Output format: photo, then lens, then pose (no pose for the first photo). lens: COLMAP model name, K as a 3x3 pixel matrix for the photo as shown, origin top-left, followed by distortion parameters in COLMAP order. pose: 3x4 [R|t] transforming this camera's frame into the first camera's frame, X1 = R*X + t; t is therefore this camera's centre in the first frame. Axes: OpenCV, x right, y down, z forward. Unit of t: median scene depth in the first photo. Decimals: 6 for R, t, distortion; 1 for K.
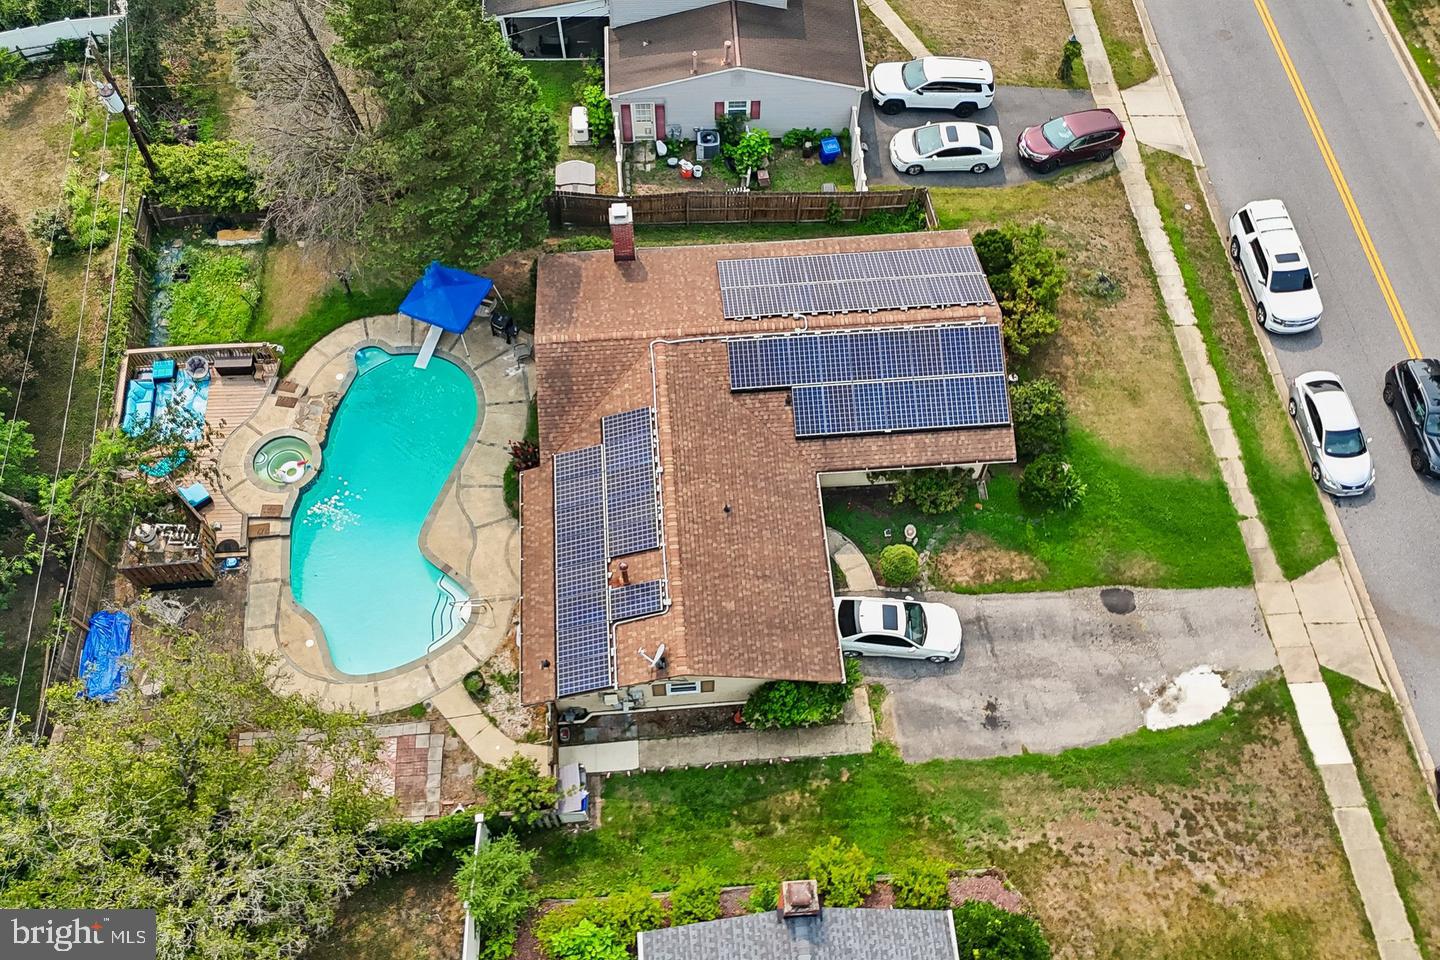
lens RADIAL K [[1249.8, 0, 724.2], [0, 1249.8, 478.9], [0, 0, 1]] dist [0.095141, -0.148852]
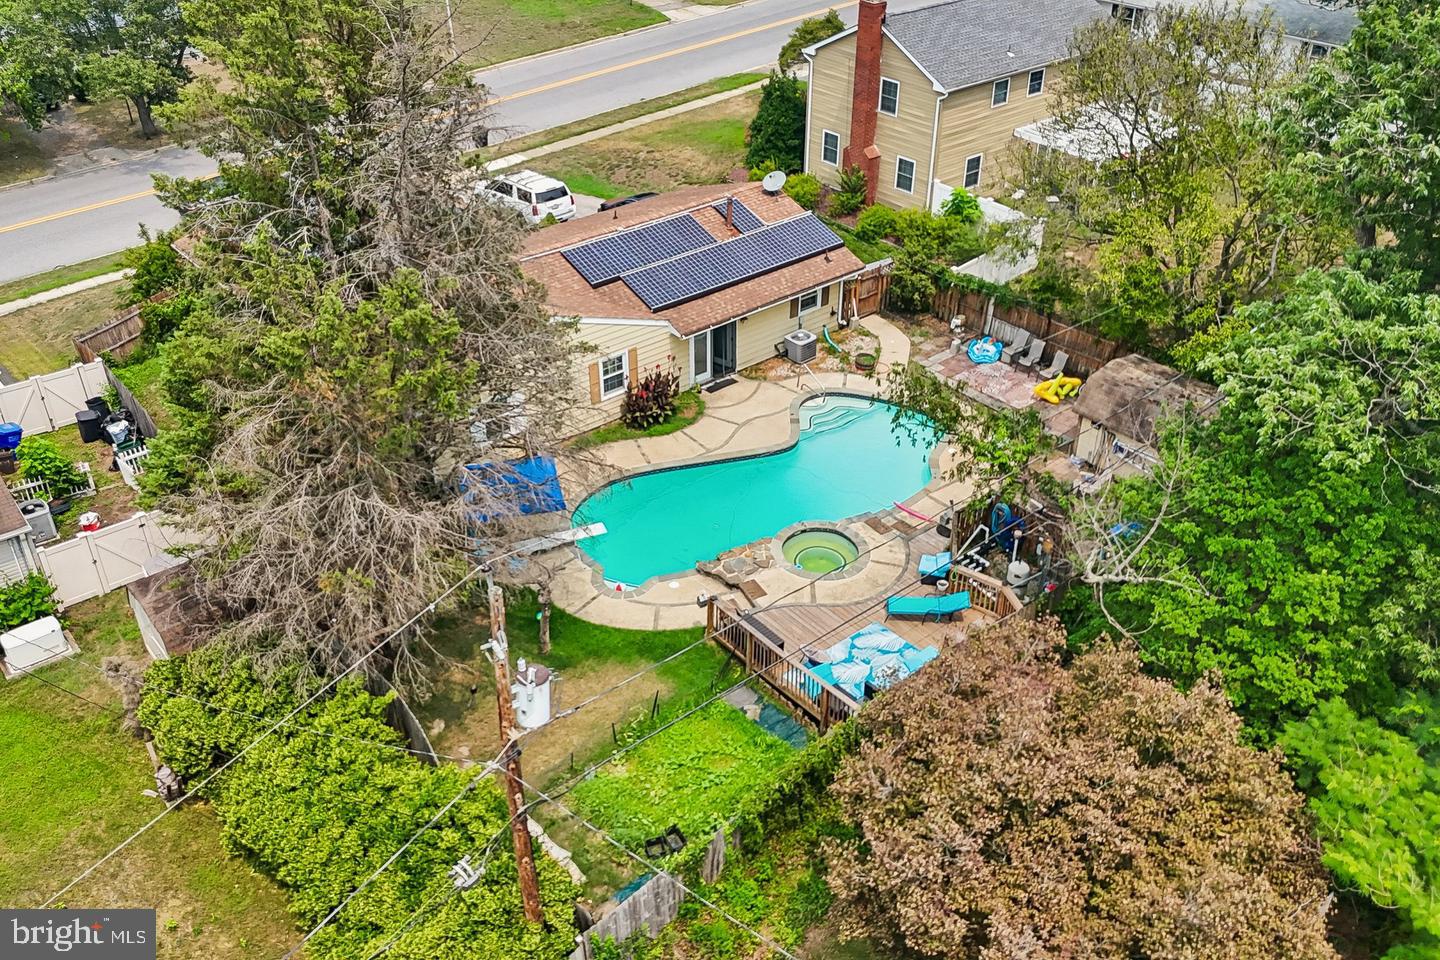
lens RADIAL K [[1227.3, 0, 720.0], [0, 1227.3, 480.0], [0, 0, 1]] dist [0.113854, -0.135828]
pose [[-0.585871, -0.448795, 0.674788, -0.809576], [0.710121, 0.116910, 0.694305, -0.581965], [-0.390490, 0.885954, 0.250205, 0.831514]]
